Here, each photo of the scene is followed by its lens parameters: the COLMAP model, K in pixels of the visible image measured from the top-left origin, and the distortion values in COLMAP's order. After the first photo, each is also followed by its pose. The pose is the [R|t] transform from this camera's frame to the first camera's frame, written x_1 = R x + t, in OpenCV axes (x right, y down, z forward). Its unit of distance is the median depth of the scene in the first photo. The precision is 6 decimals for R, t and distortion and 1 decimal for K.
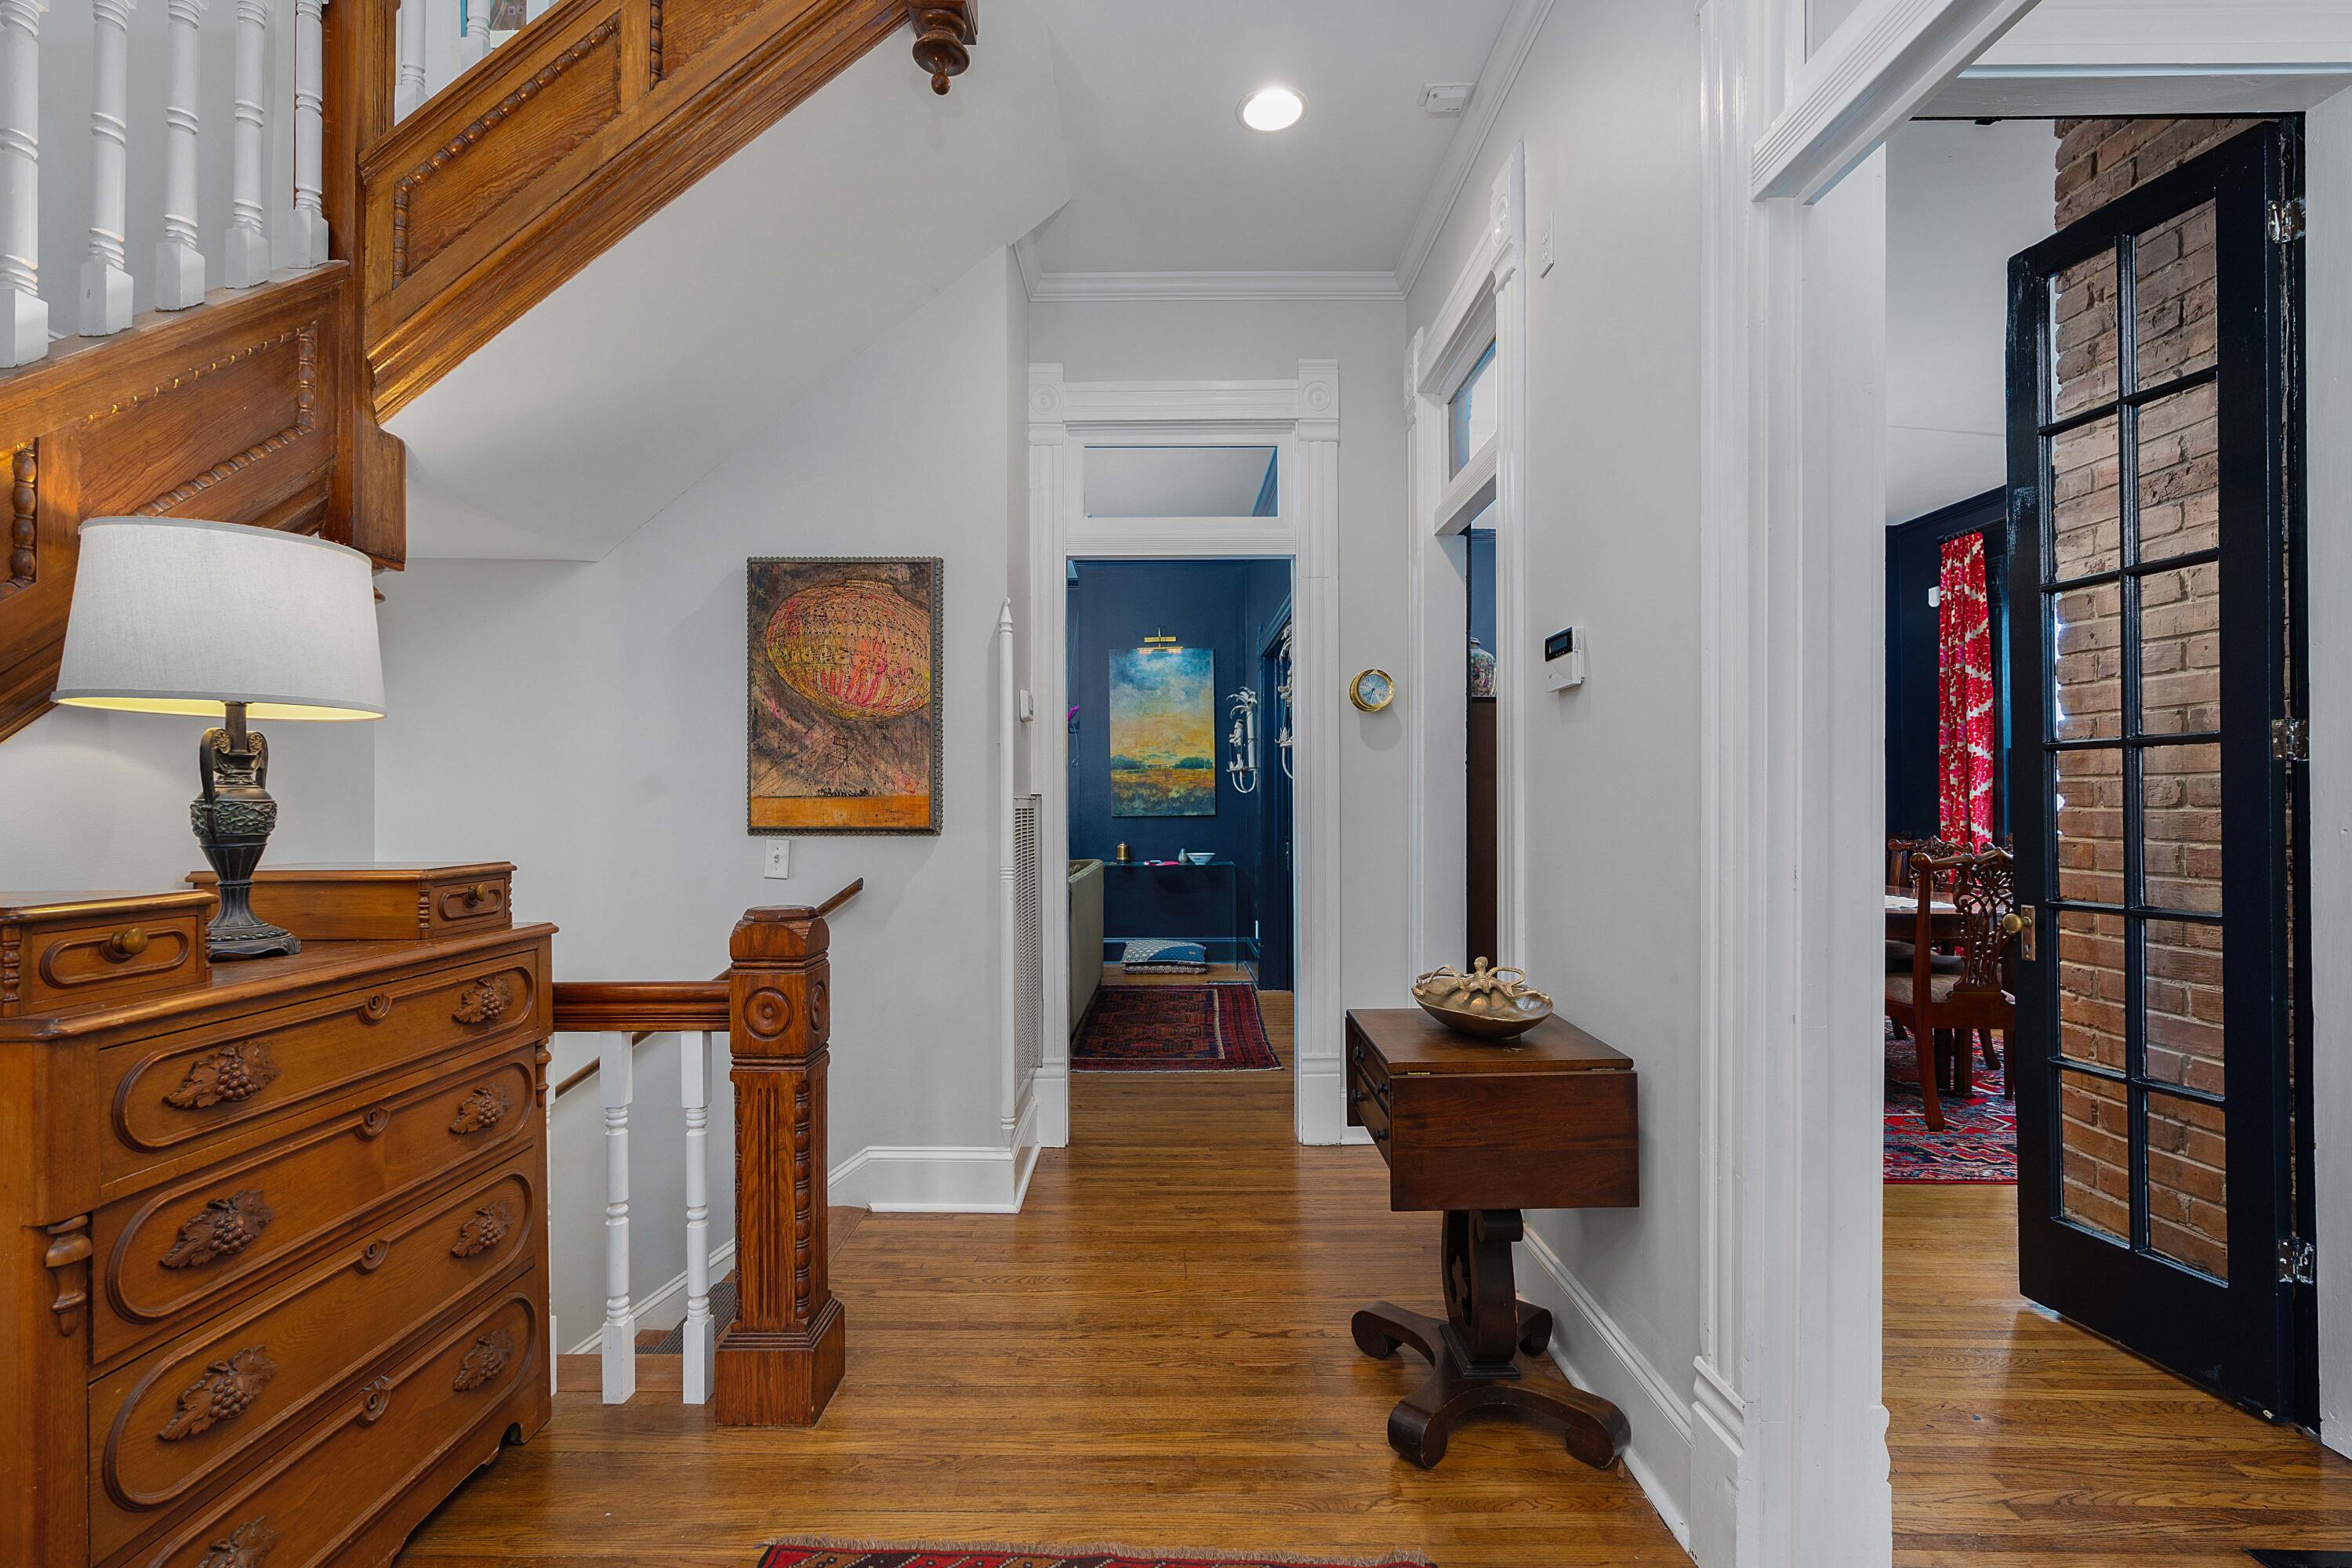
lens RADIAL K [[1072.7, 0, 1171.6], [0, 1072.7, 789.7], [0, 0, 1]] dist [-0.000912, 0.000306]
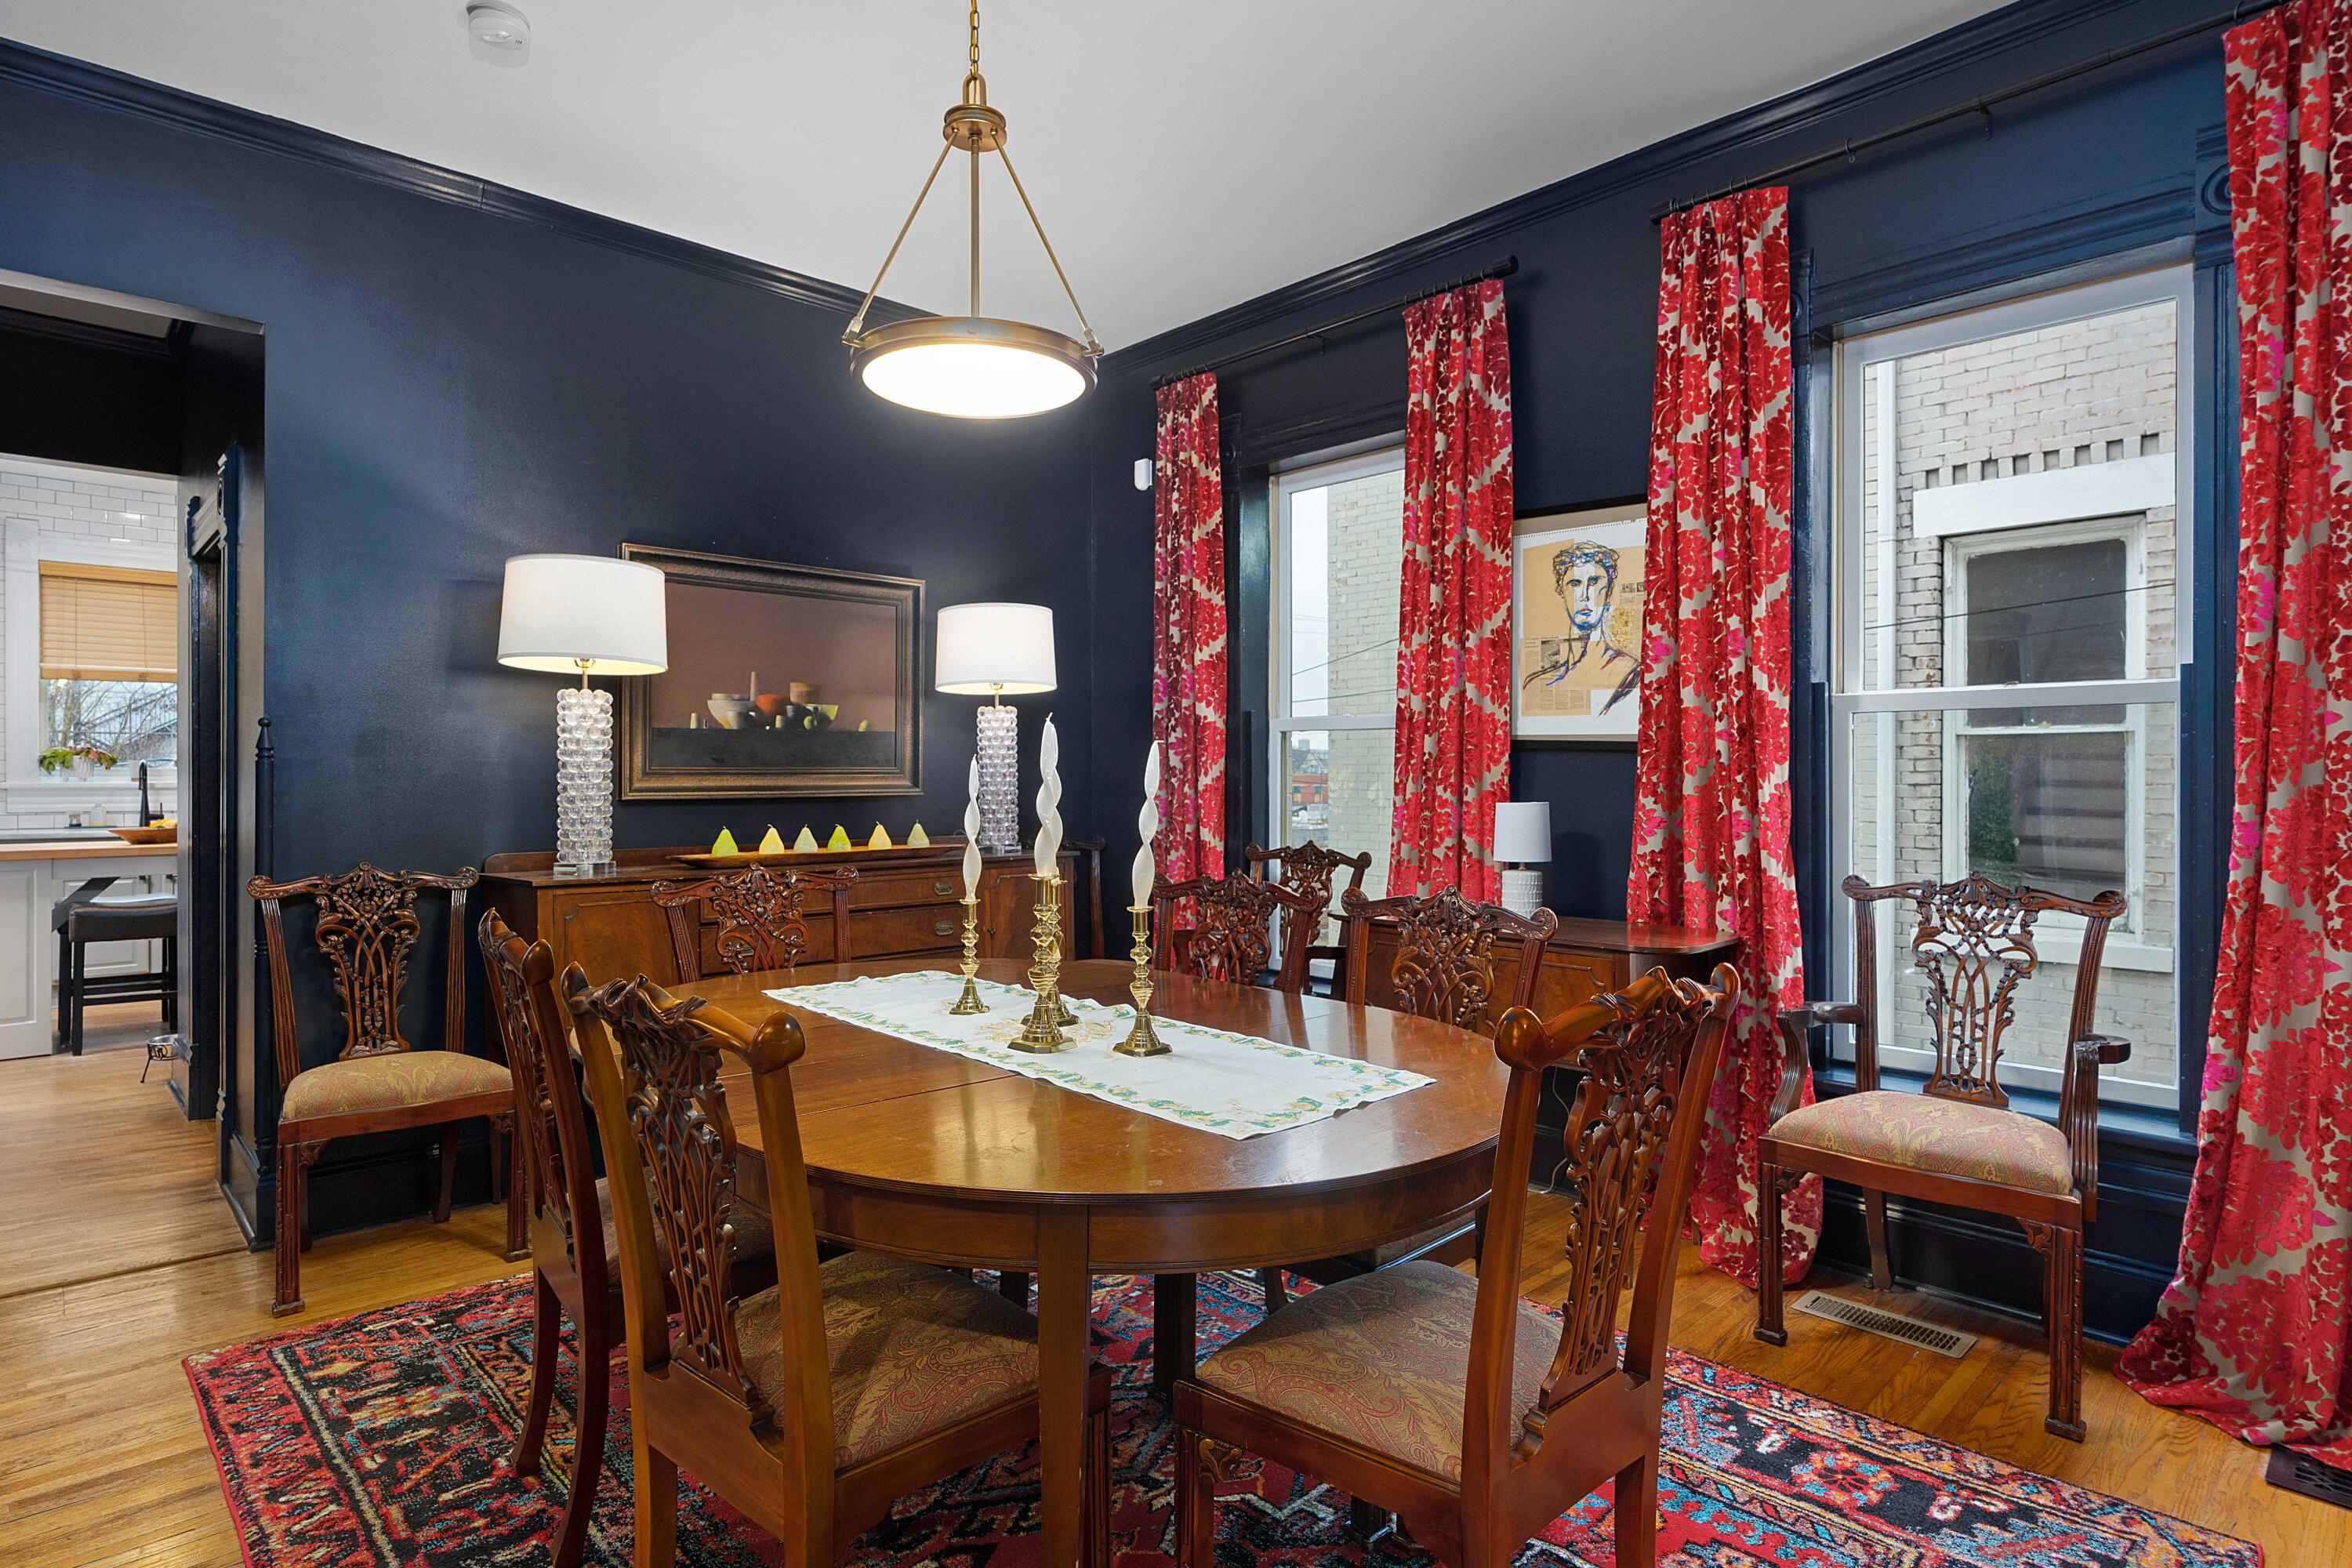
lens RADIAL K [[1215.7, 0, 1175.5], [0, 1215.7, 780.5], [0, 0, 1]] dist [-0.000298, 0.001160]
pose [[0.727426, 0.003909, 0.686175, 0.239644], [-0.009534, 0.999945, 0.004411, 0.000318], [-0.686119, -0.009751, 0.727424, 0.482623]]
